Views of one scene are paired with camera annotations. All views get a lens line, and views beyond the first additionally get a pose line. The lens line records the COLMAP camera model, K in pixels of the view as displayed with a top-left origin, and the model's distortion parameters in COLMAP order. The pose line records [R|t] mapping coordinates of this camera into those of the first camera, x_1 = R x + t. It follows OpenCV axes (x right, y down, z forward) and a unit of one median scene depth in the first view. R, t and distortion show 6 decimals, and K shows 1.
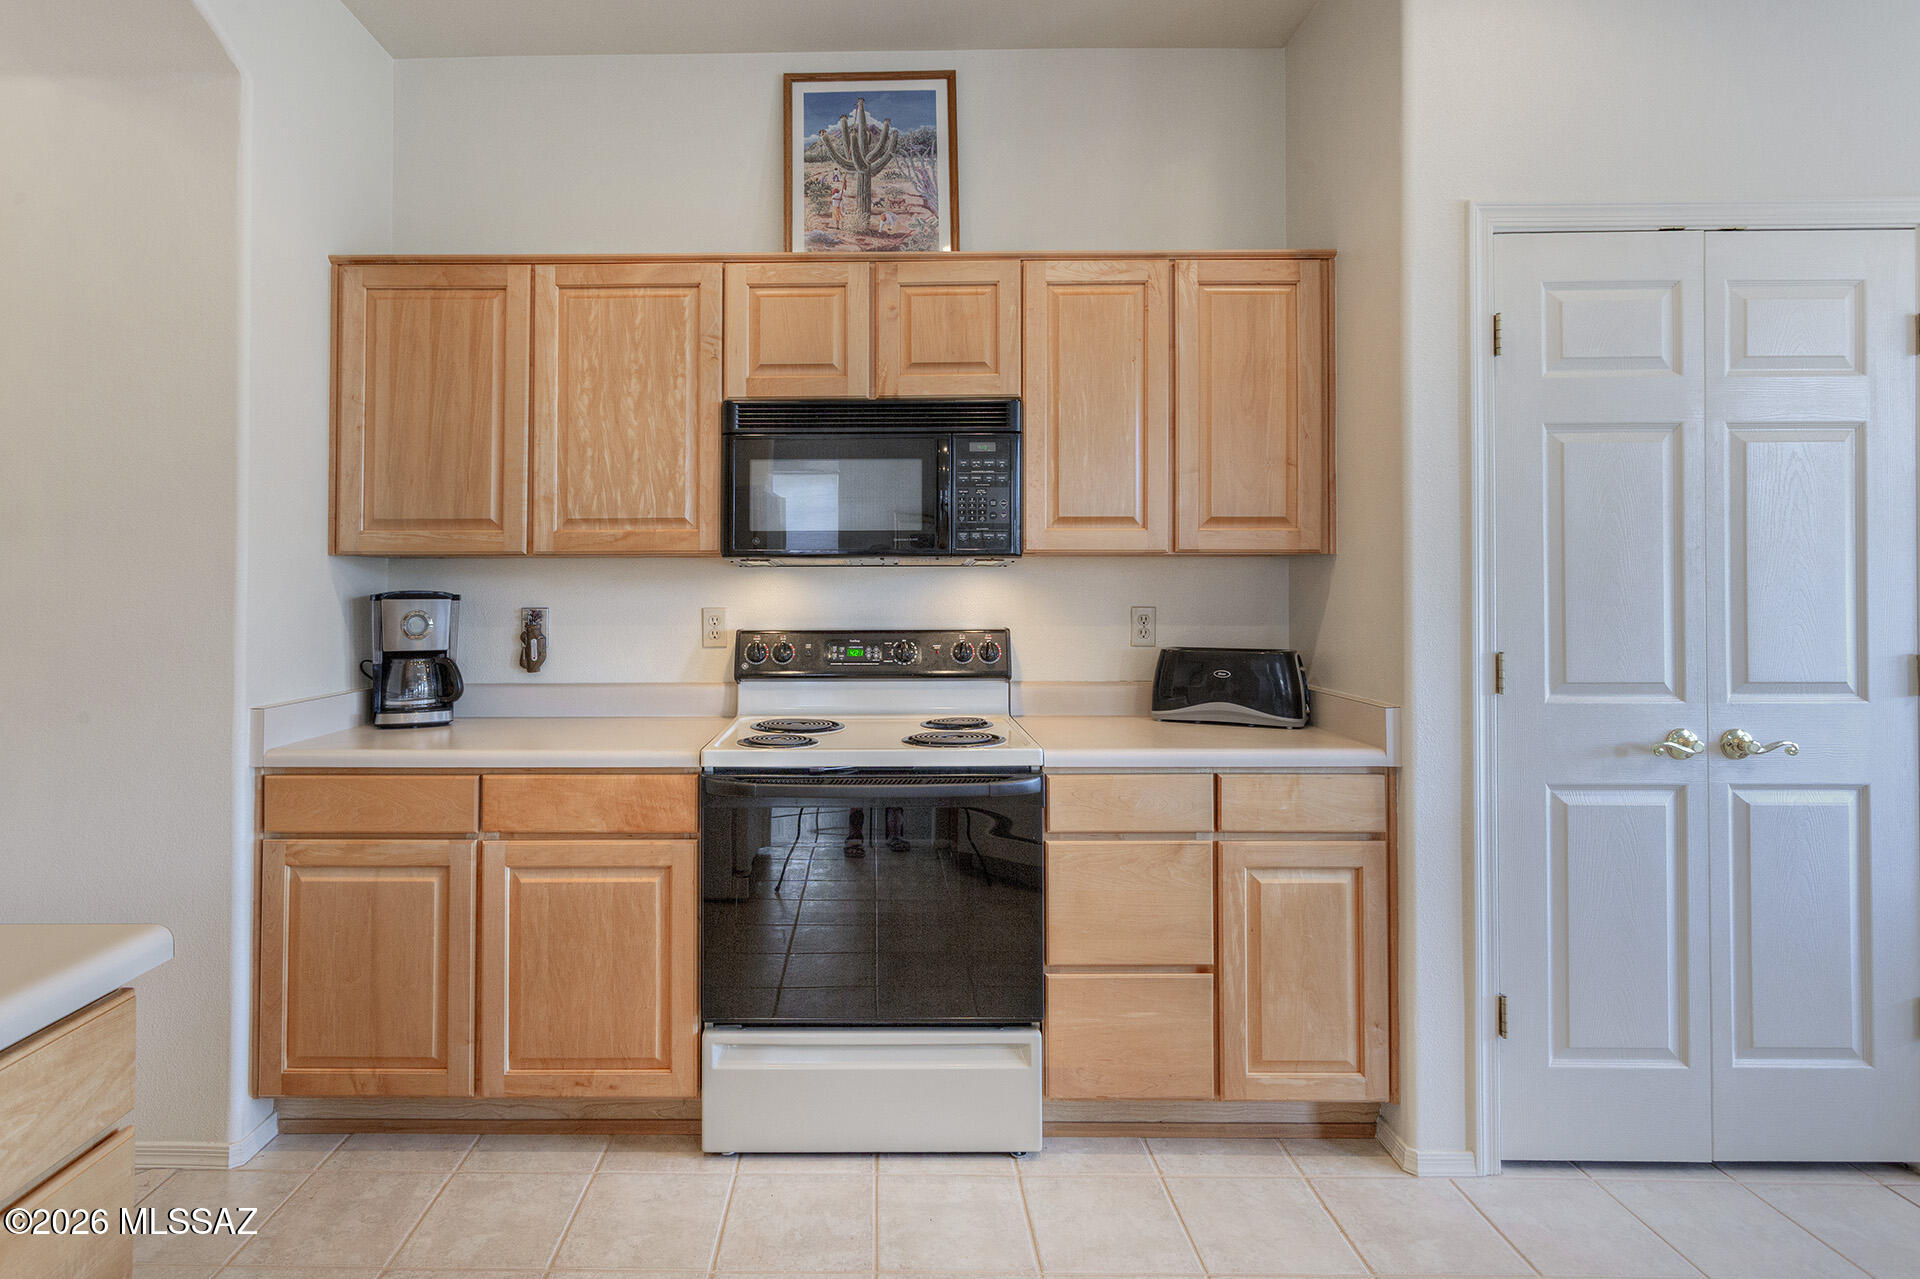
lens RADIAL K [[994.3, 0, 870.9], [0, 994.3, 564.3], [0, 0, 1]] dist [-0.006764, 0.000703]
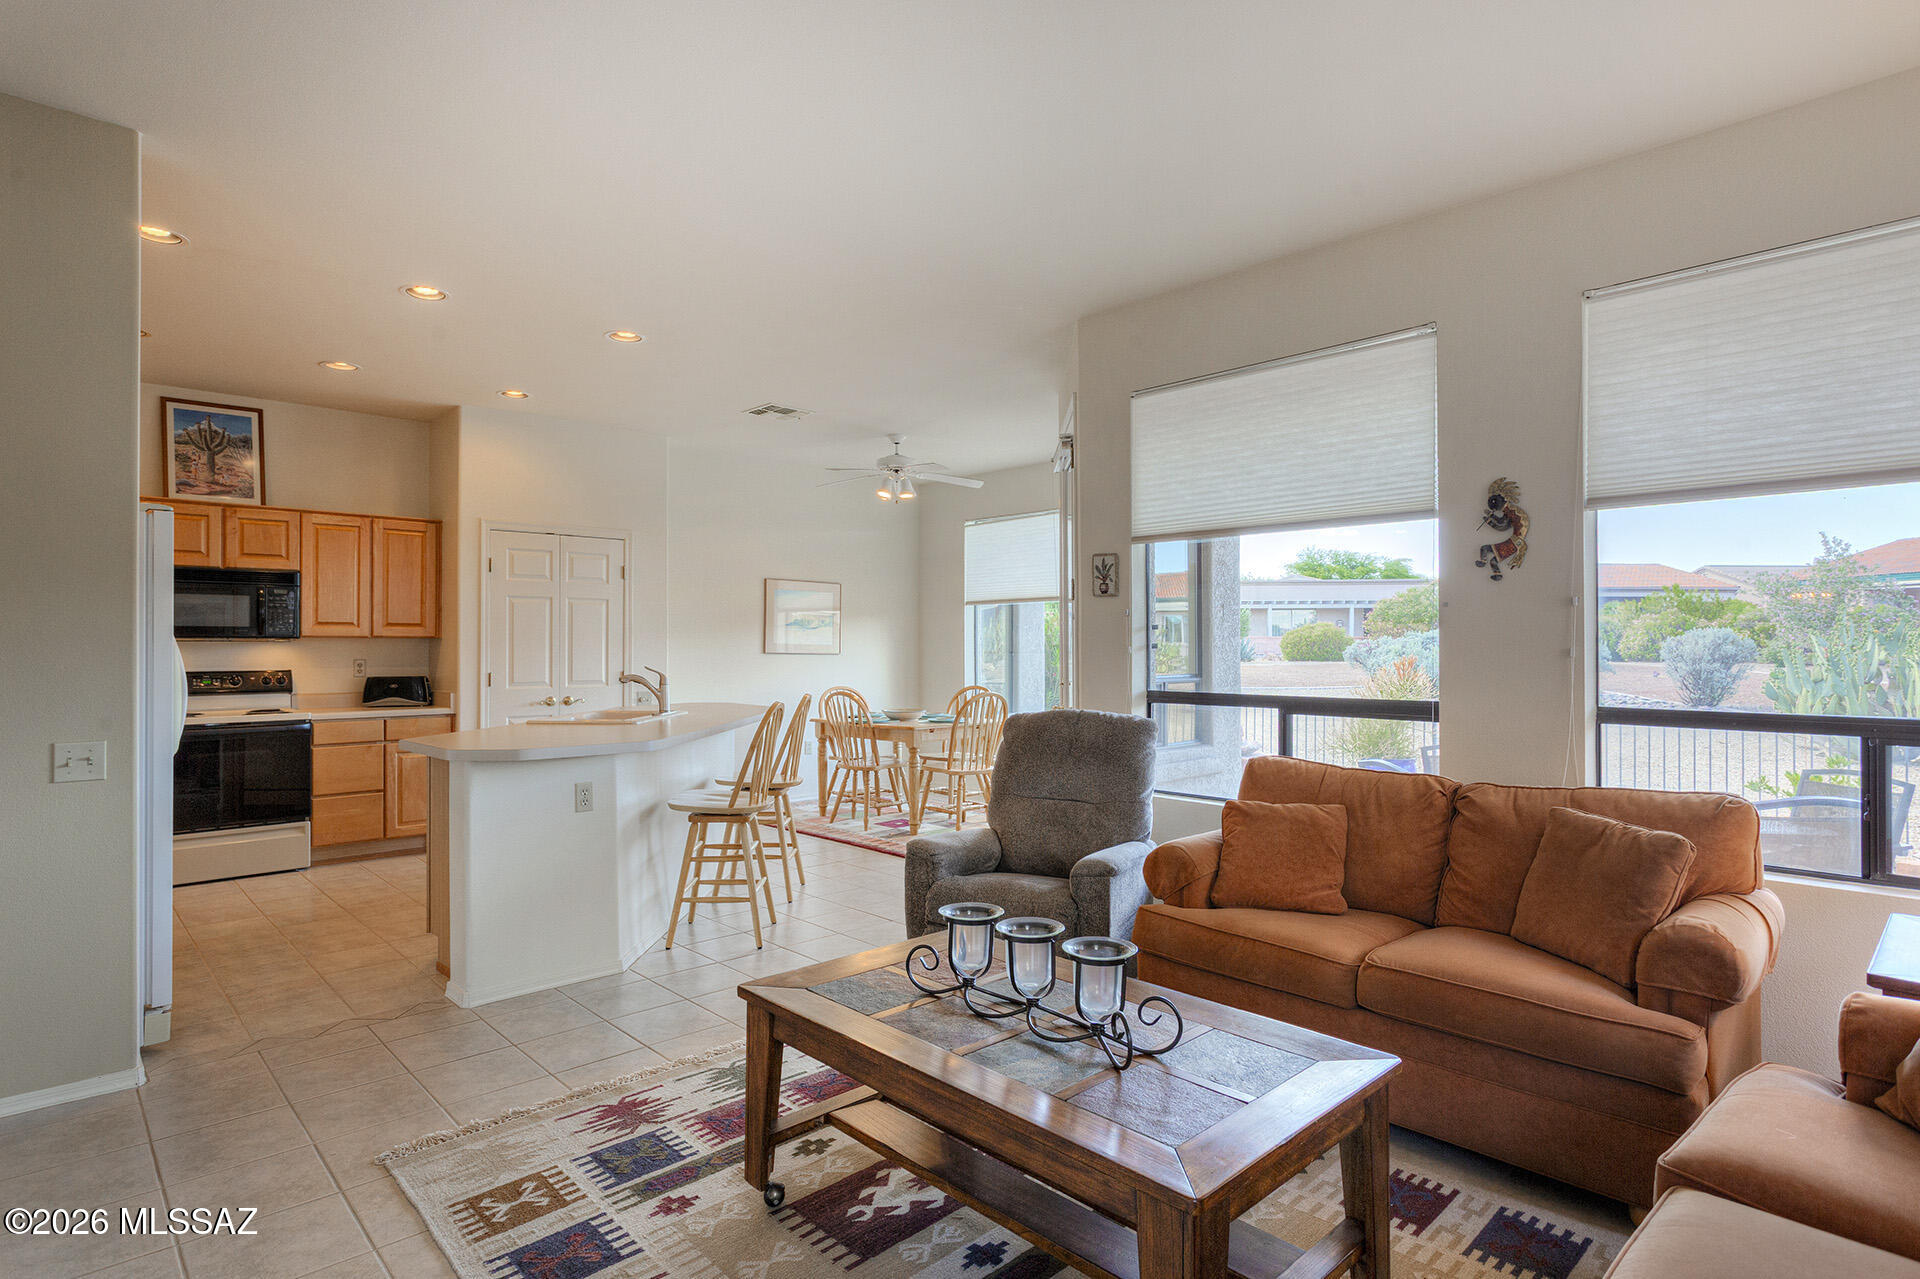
lens RADIAL K [[994.3, 0, 947.9], [0, 994.3, 642.2], [0, 0, 1]] dist [-0.006764, 0.000703]
pose [[0.719254, 0.005196, 0.694728, -0.373966], [-0.009743, 0.999949, 0.002608, -0.019210], [-0.694679, -0.008644, 0.719268, -1.751219]]
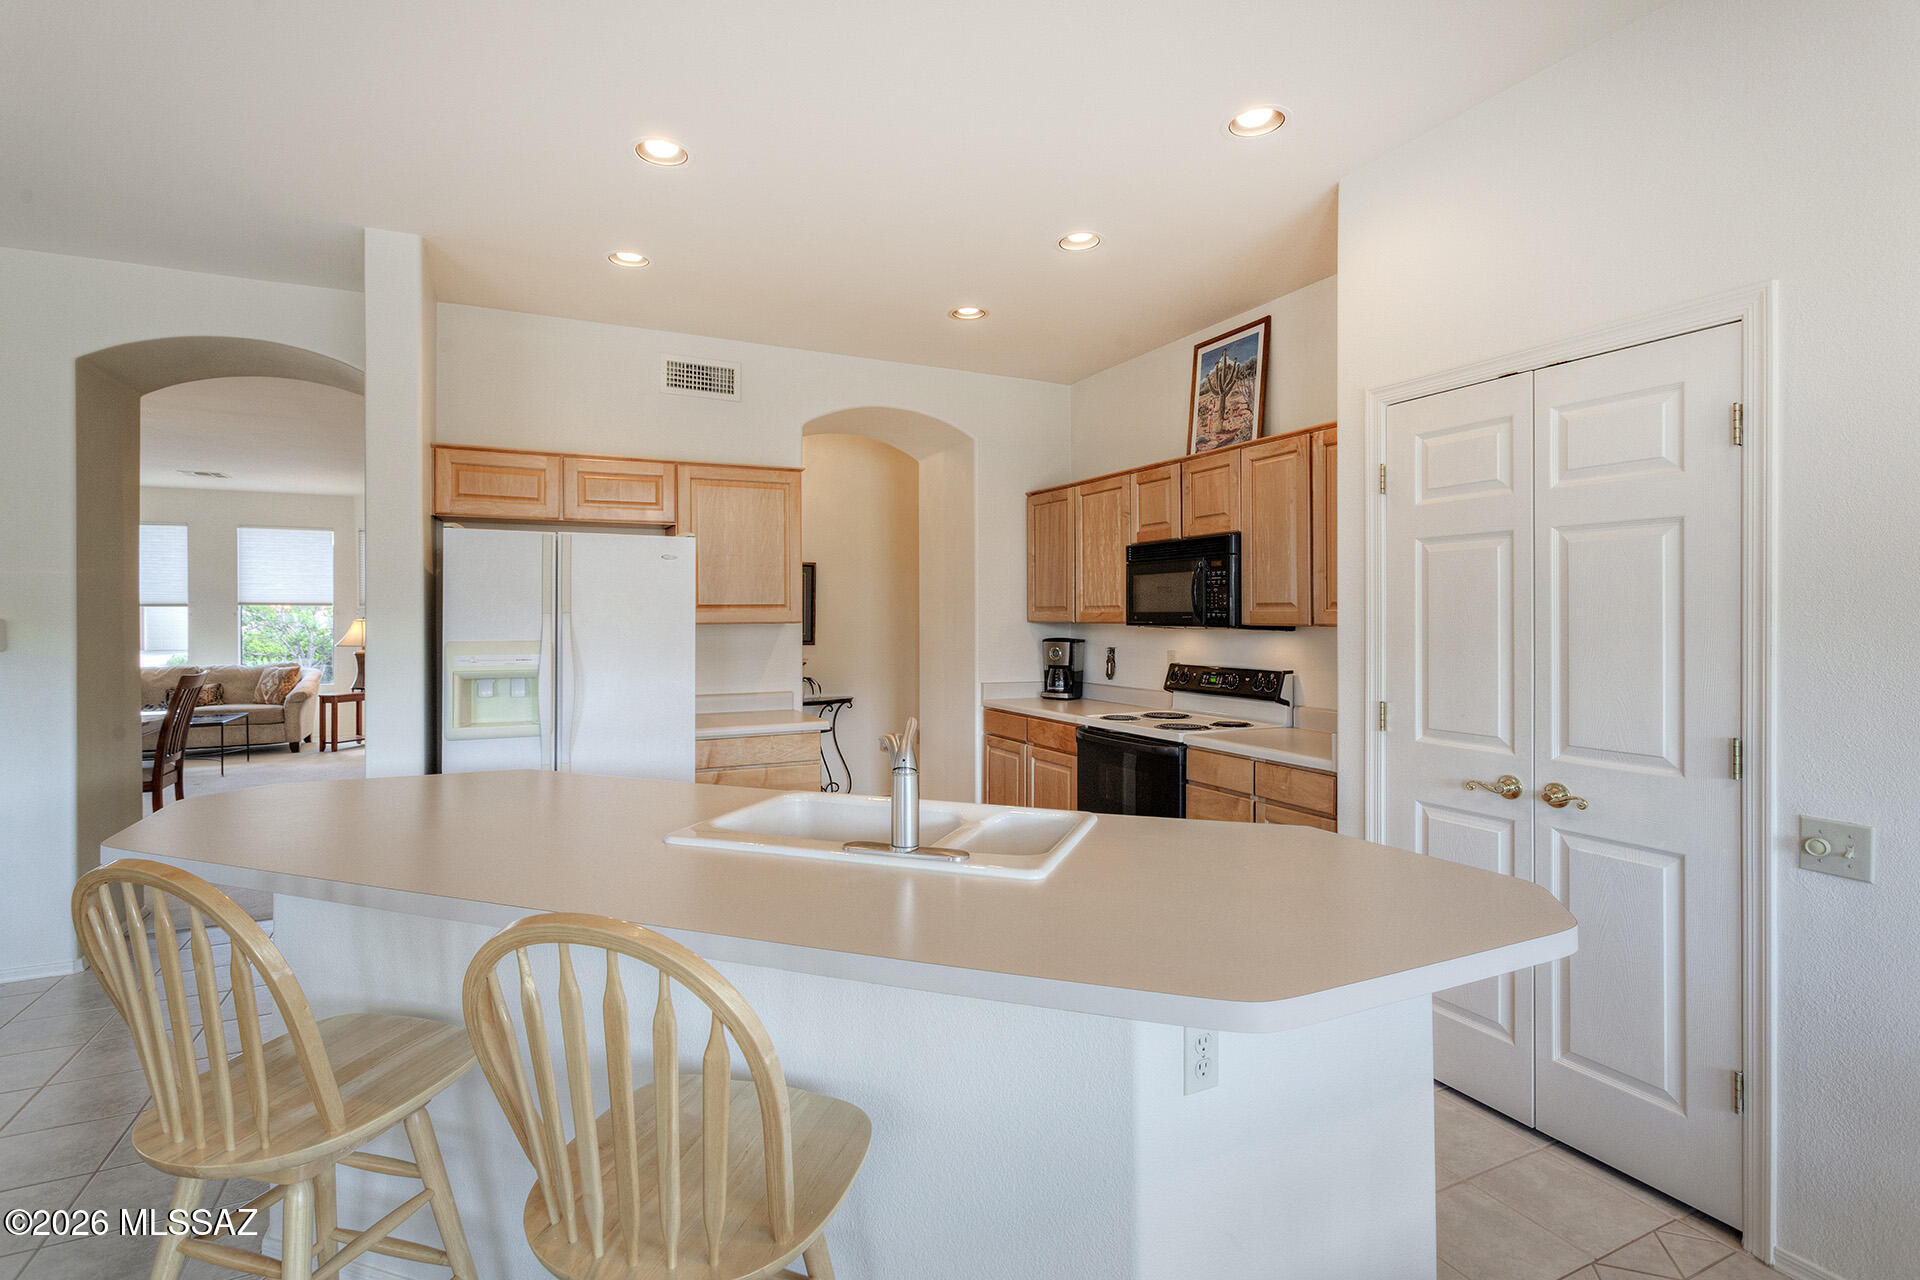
lens RADIAL K [[920.3, 0, 973.5], [0, 920.3, 620.9], [0, 0, 1]] dist [0.006339, 0.002154]
pose [[0.470406, 0.007446, -0.882419, 1.304135], [0.016883, 0.999705, 0.017436, -0.052173], [0.882289, -0.023100, 0.470141, -0.125574]]
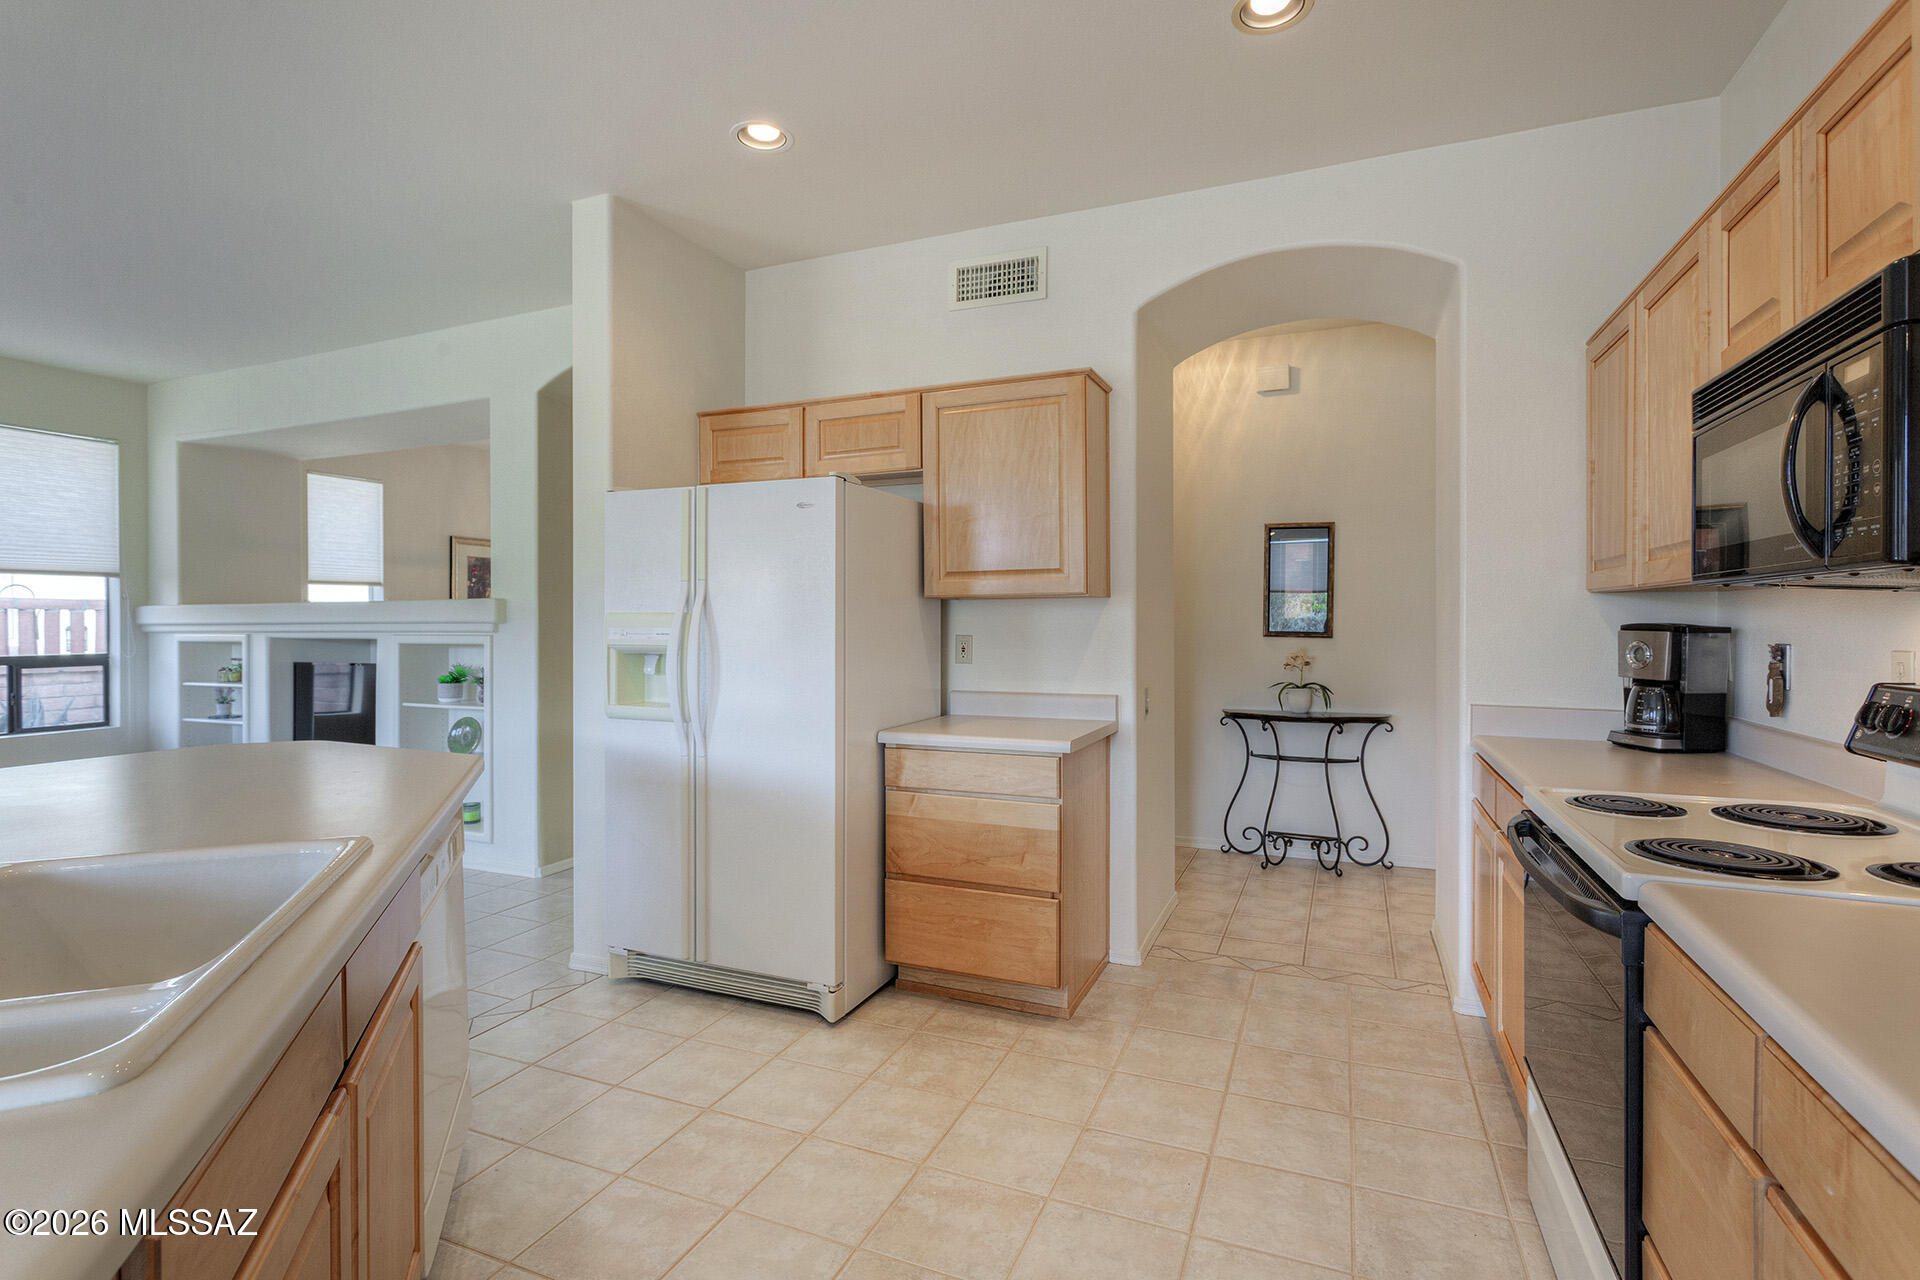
lens RADIAL K [[920.3, 0, 954.3], [0, 920.3, 626.0], [0, 0, 1]] dist [0.006339, 0.002154]
pose [[-0.368744, 0.008928, -0.929488, 0.774538], [0.021018, 0.999778, 0.001265, 0.013076], [0.929293, -0.019070, -0.368850, 0.704259]]
